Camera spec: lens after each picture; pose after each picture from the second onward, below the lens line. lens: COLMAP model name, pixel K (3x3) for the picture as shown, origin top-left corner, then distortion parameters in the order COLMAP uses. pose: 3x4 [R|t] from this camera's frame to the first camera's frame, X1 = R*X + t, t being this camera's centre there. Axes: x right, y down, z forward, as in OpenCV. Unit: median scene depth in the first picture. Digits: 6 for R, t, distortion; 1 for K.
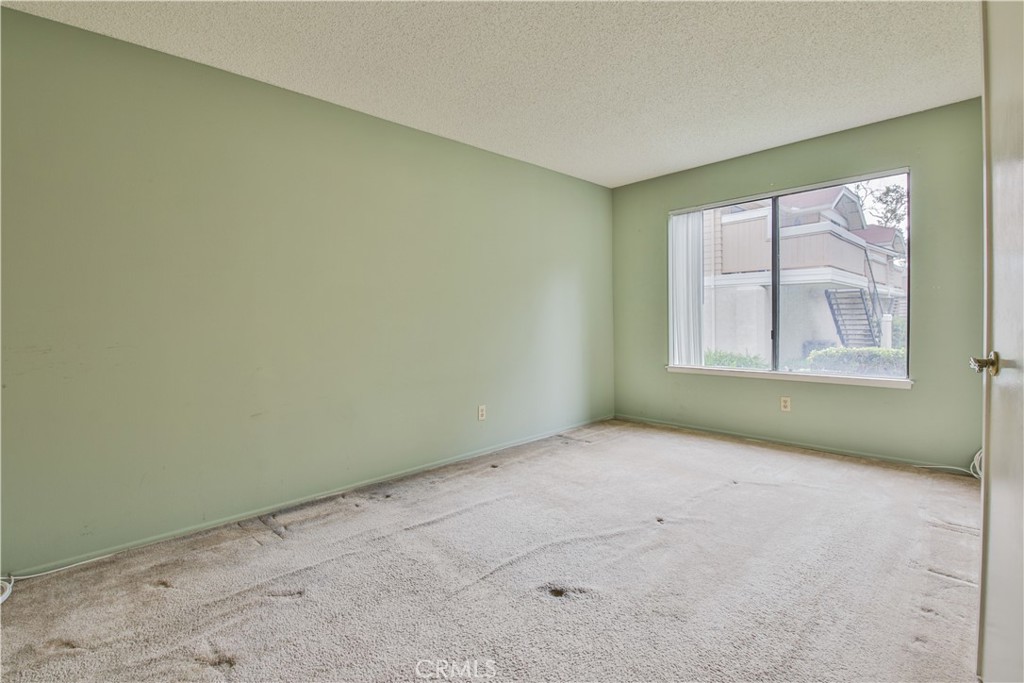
lens RADIAL K [[466.0, 0, 510.0], [0, 466.0, 339.0], [0, 0, 1]] dist [-0.008758, -0.006352]
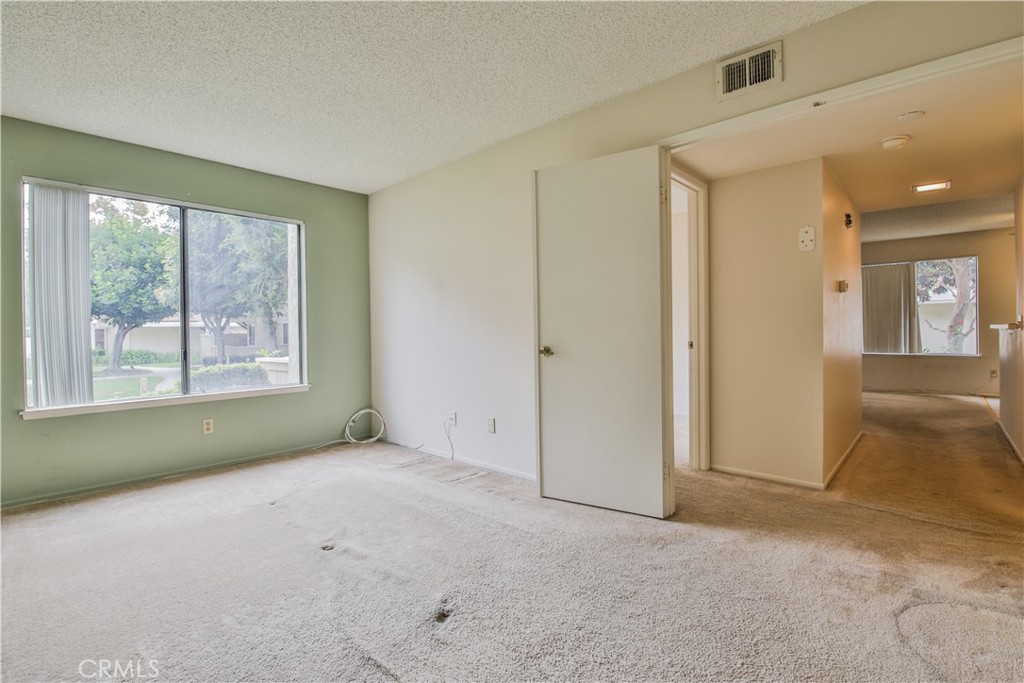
lens RADIAL K [[466.0, 0, 518.2], [0, 466.0, 338.1], [0, 0, 1]] dist [-0.008758, -0.006352]
pose [[-0.079740, 0.001129, 0.996815, -0.395507], [0.053855, 0.998544, 0.003177, -0.010406], [-0.995360, 0.053937, -0.079684, 0.407022]]
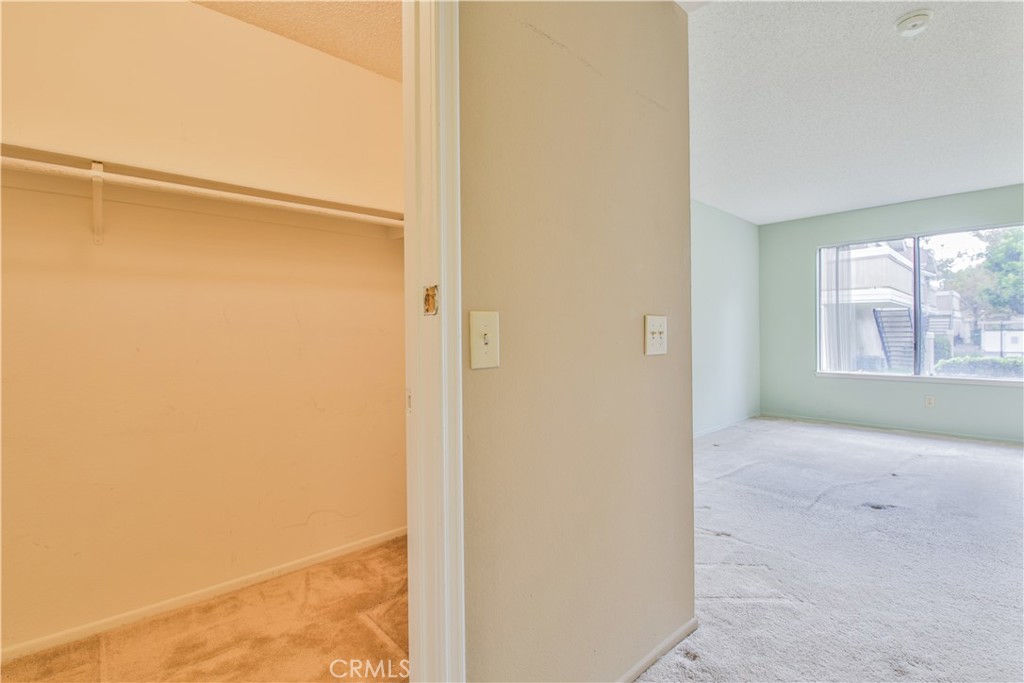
lens RADIAL K [[466.0, 0, 510.2], [0, 466.0, 335.1], [0, 0, 1]] dist [-0.008758, -0.006352]
pose [[0.999775, 0.014062, -0.015871, -0.501681], [-0.014643, 0.999205, -0.037086, 0.023007], [0.015337, 0.037310, 0.999186, -0.258688]]
